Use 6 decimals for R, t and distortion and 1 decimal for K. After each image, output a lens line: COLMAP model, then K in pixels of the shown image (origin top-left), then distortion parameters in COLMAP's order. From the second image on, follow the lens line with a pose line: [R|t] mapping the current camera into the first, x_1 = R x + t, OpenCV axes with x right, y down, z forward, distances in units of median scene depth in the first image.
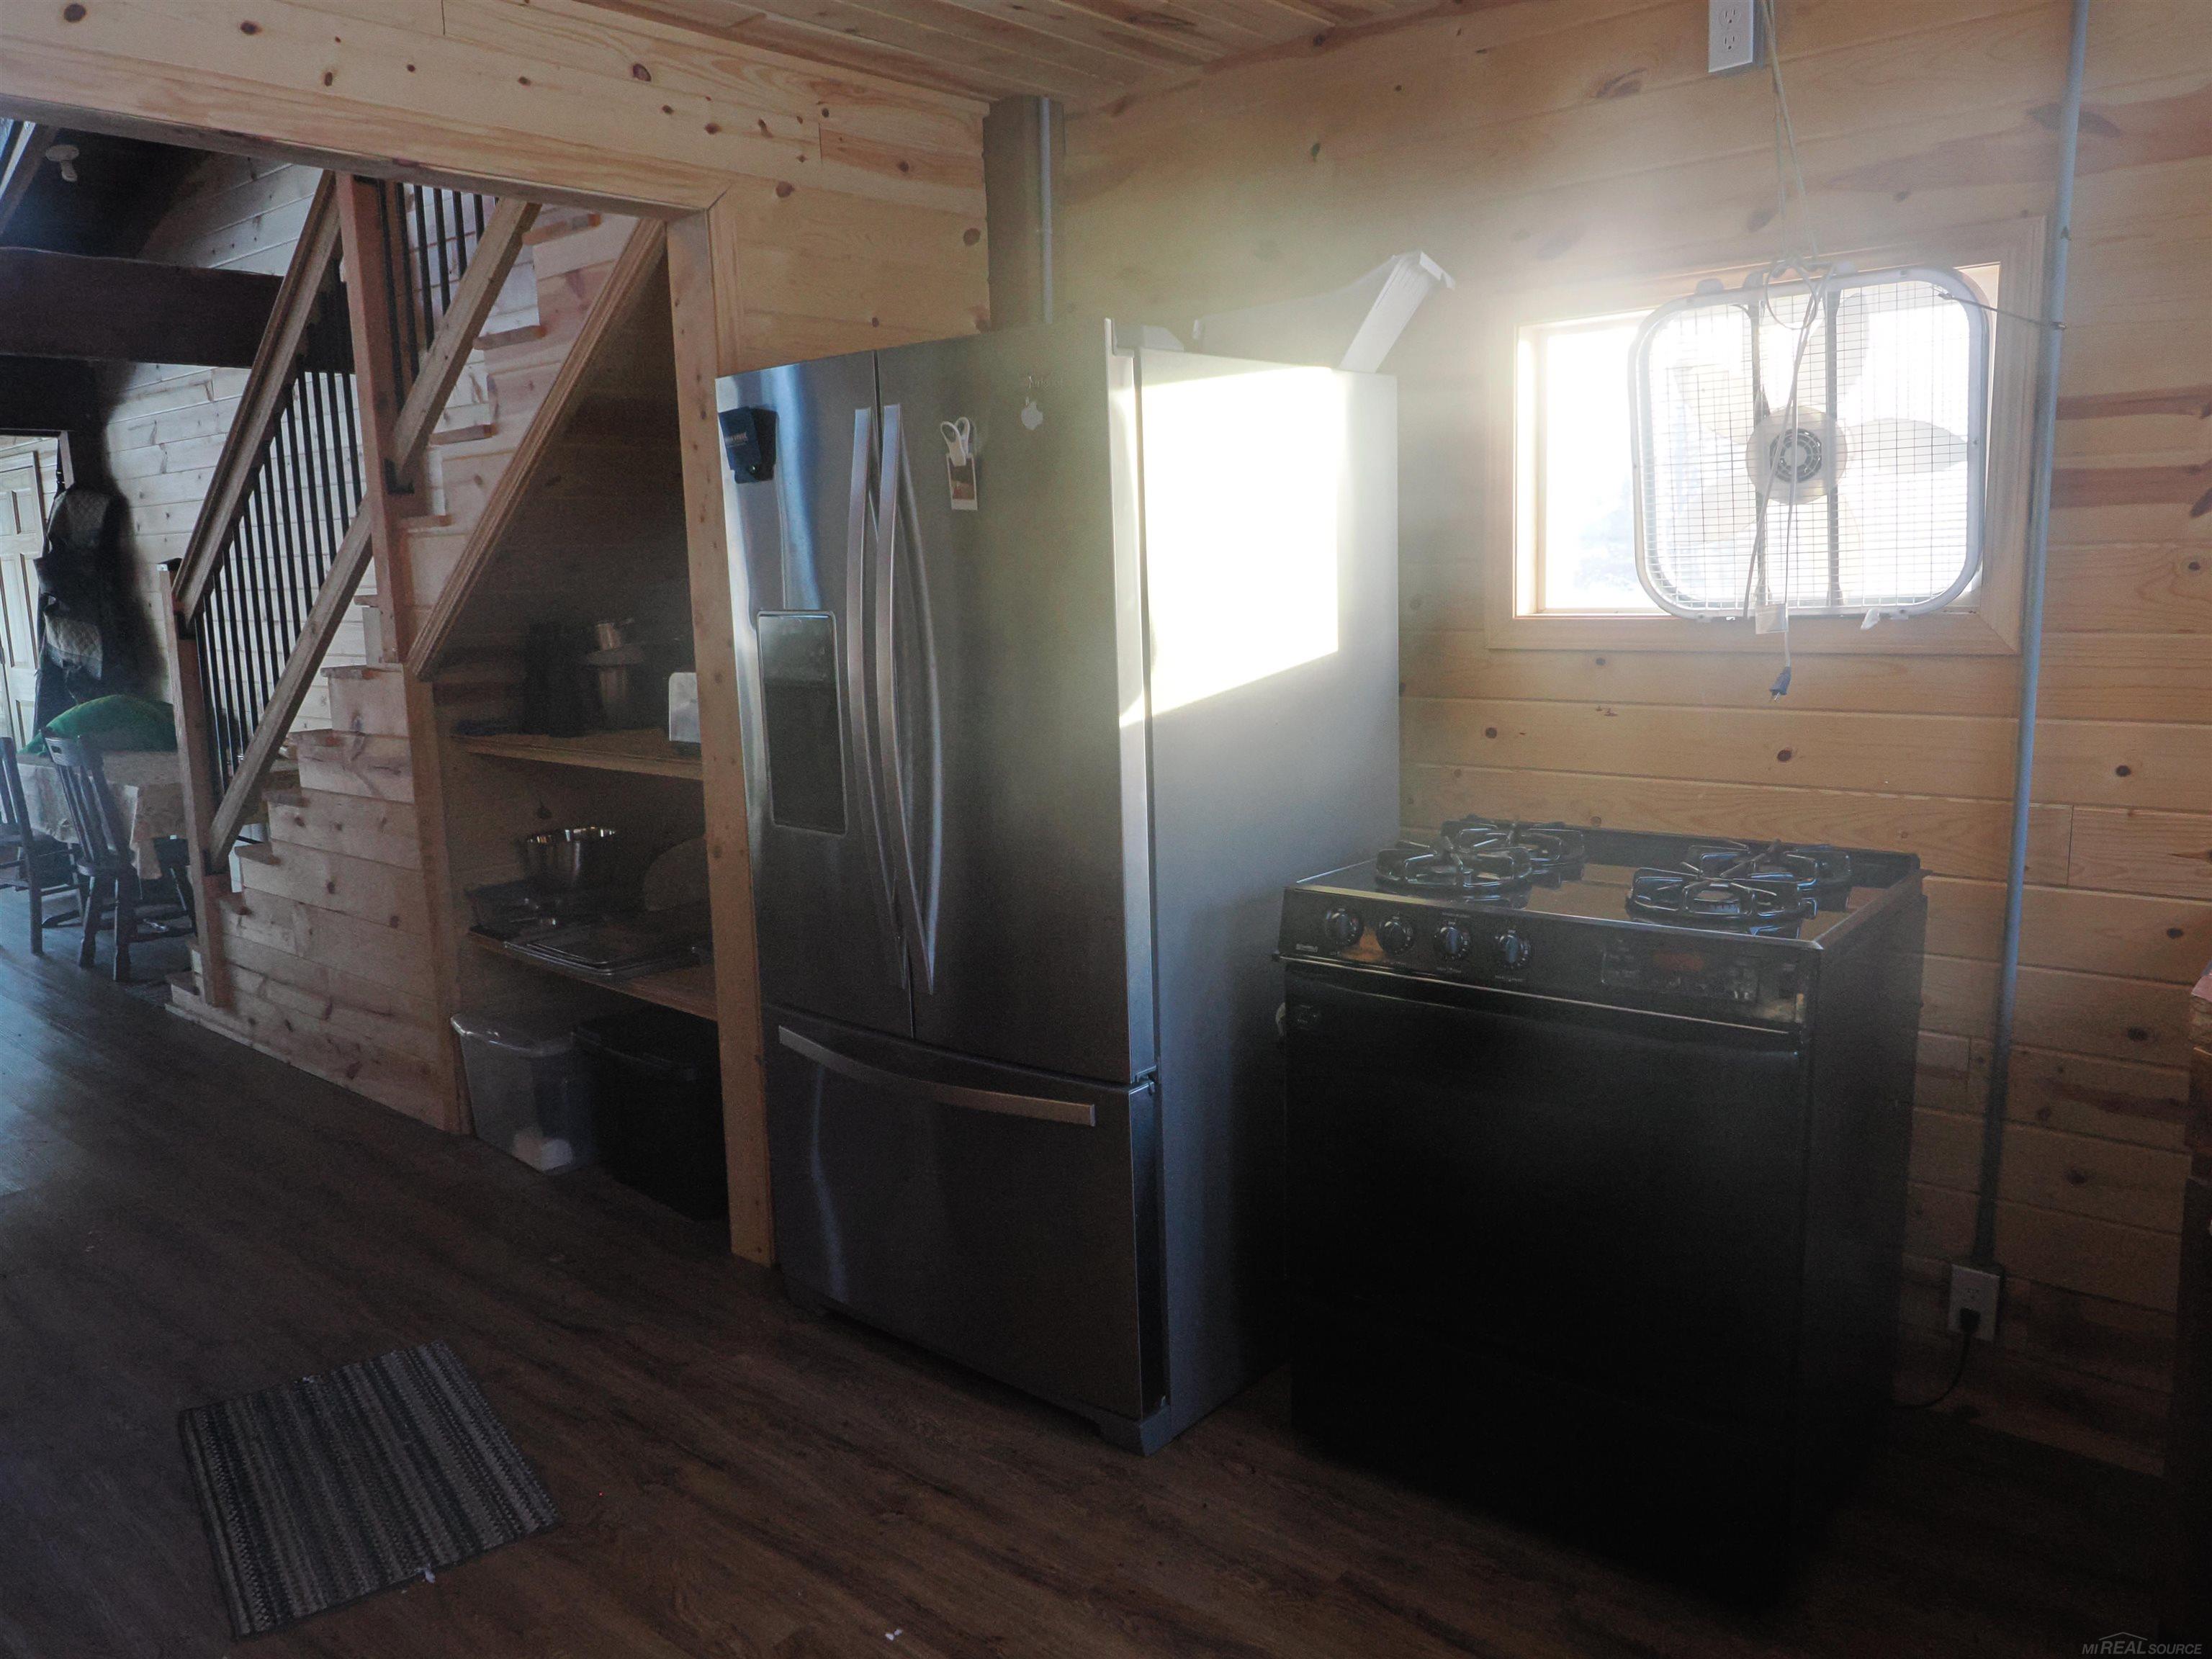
lens RADIAL K [[1605.6, 0, 1106.0], [0, 1605.6, 829.5], [0, 0, 1]] dist [-0.007458, 0.000332]
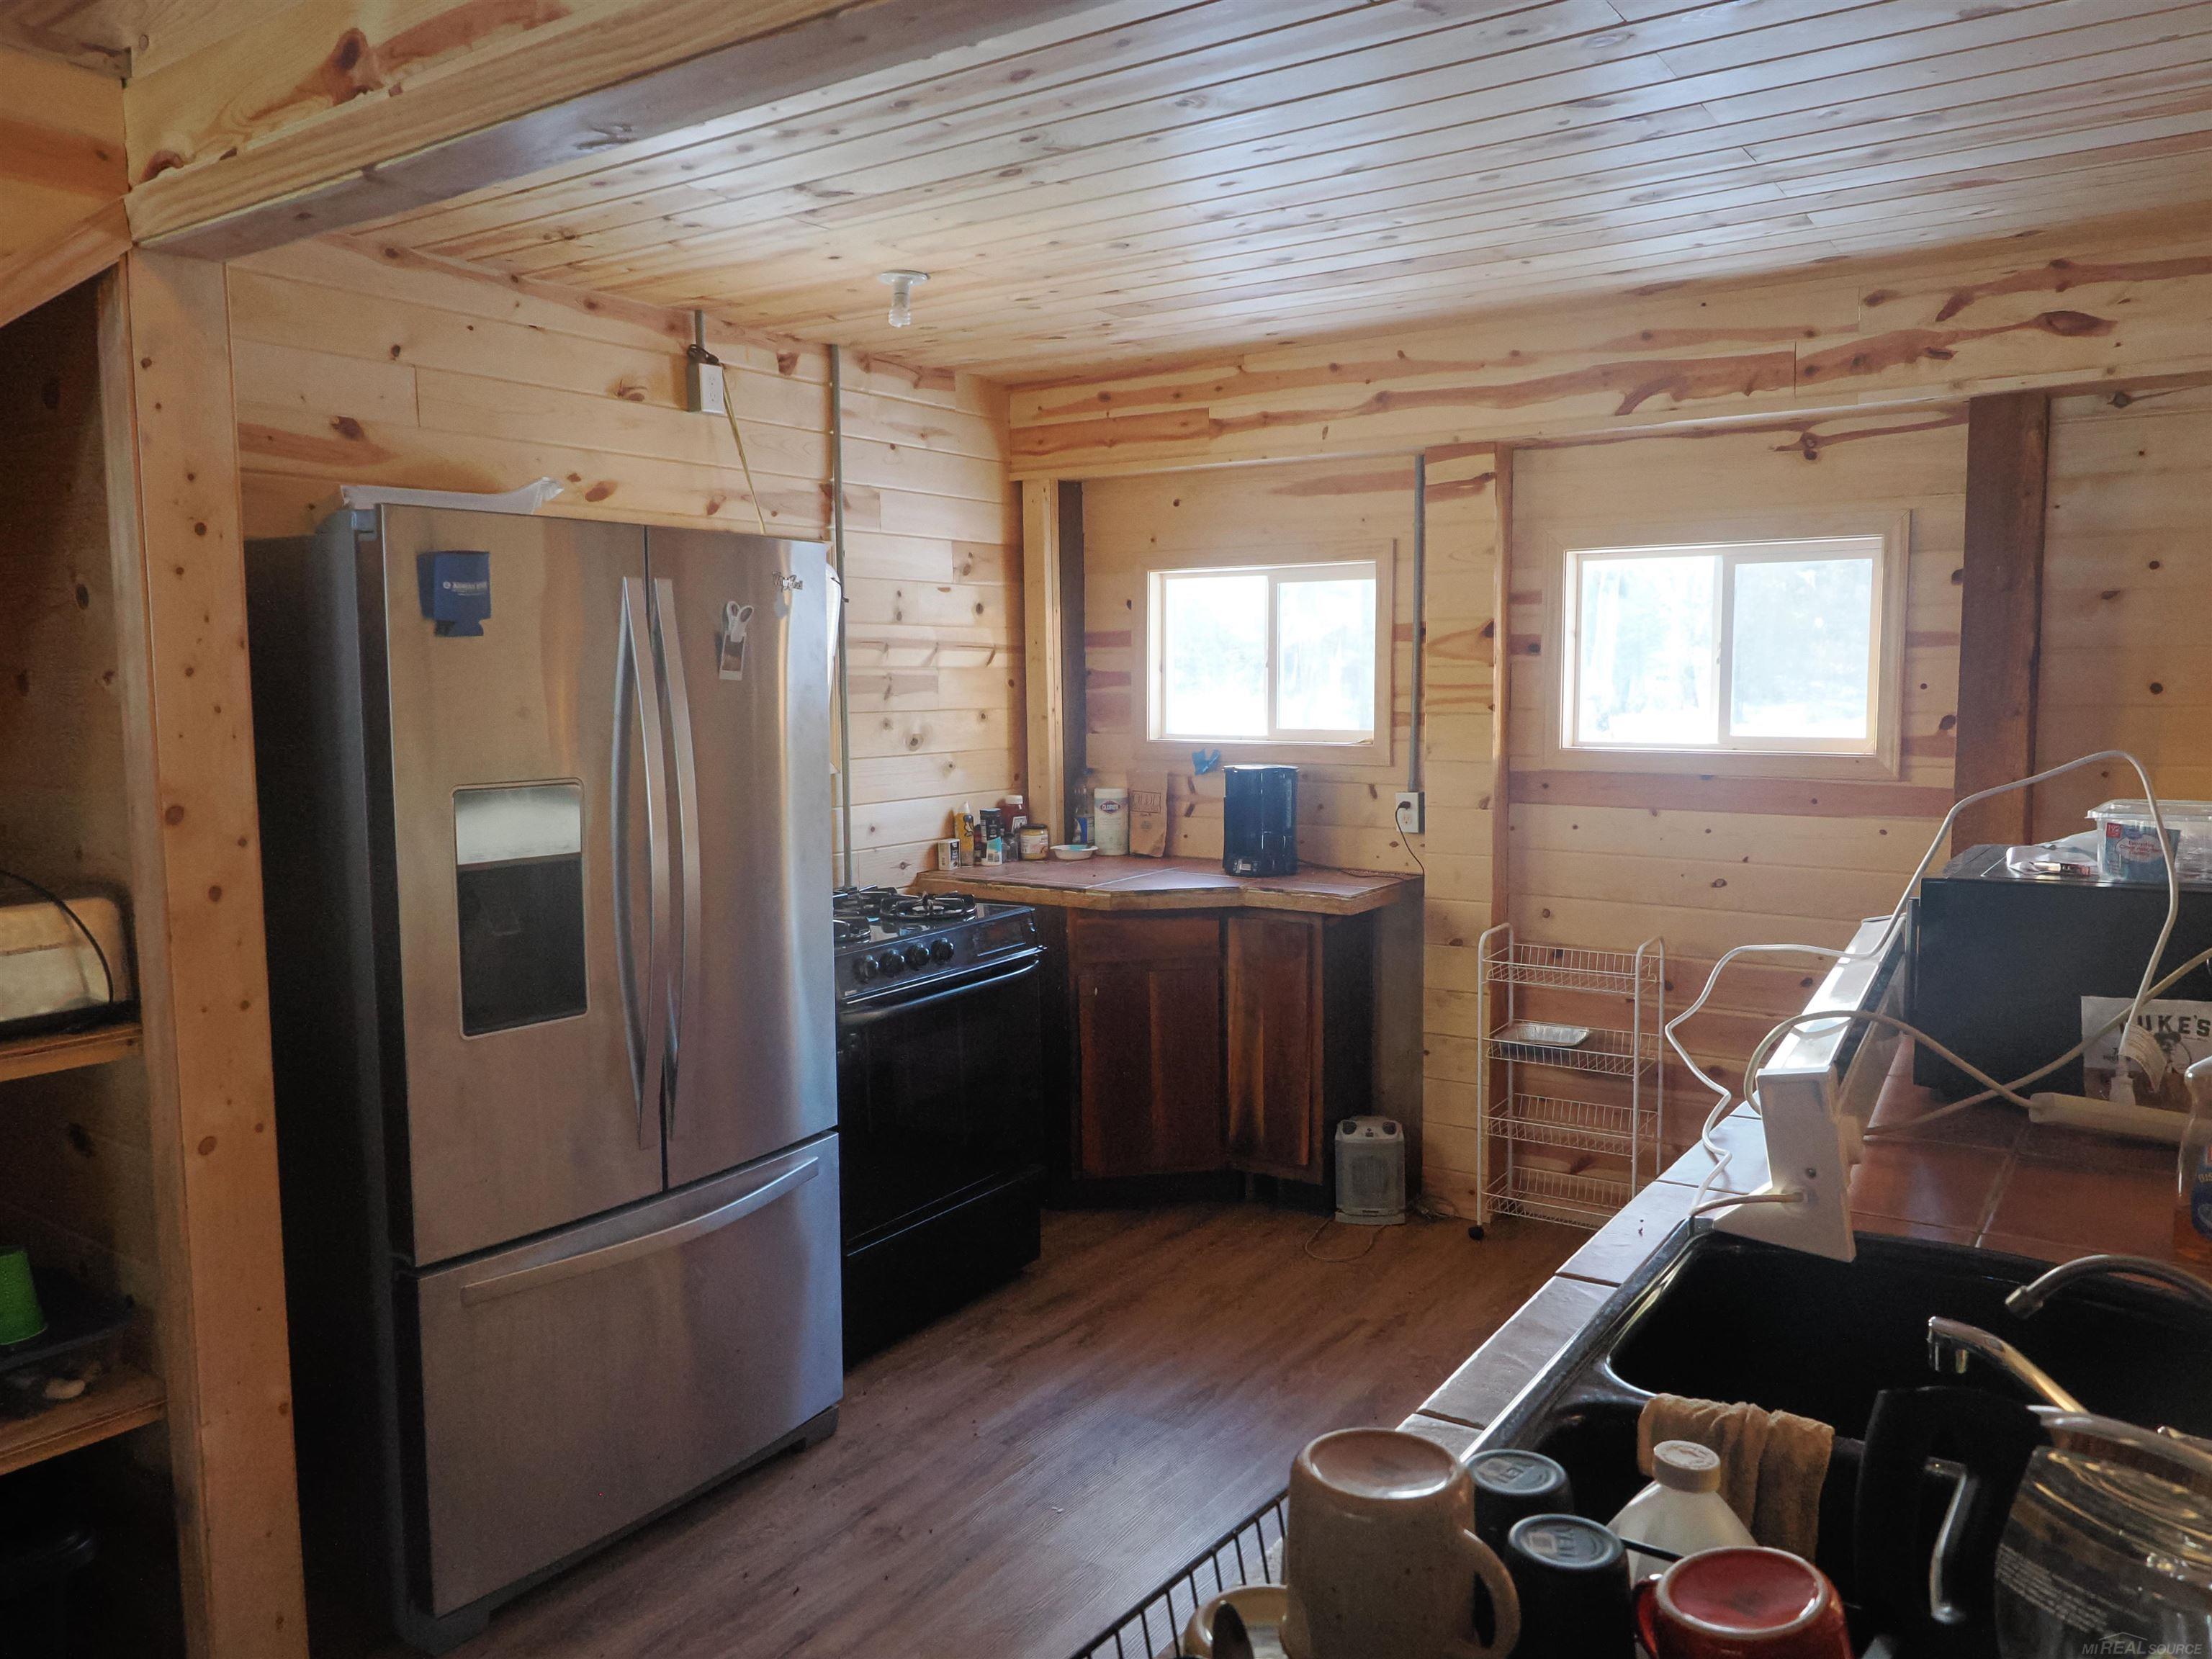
lens RADIAL K [[1605.6, 0, 1106.0], [0, 1605.6, 829.5], [0, 0, 1]] dist [-0.007458, 0.000332]
pose [[-0.112016, -0.066120, 0.991504, -1.257673], [0.171721, 0.981485, 0.084852, -0.145409], [-0.978757, 0.179767, -0.098588, 0.867741]]
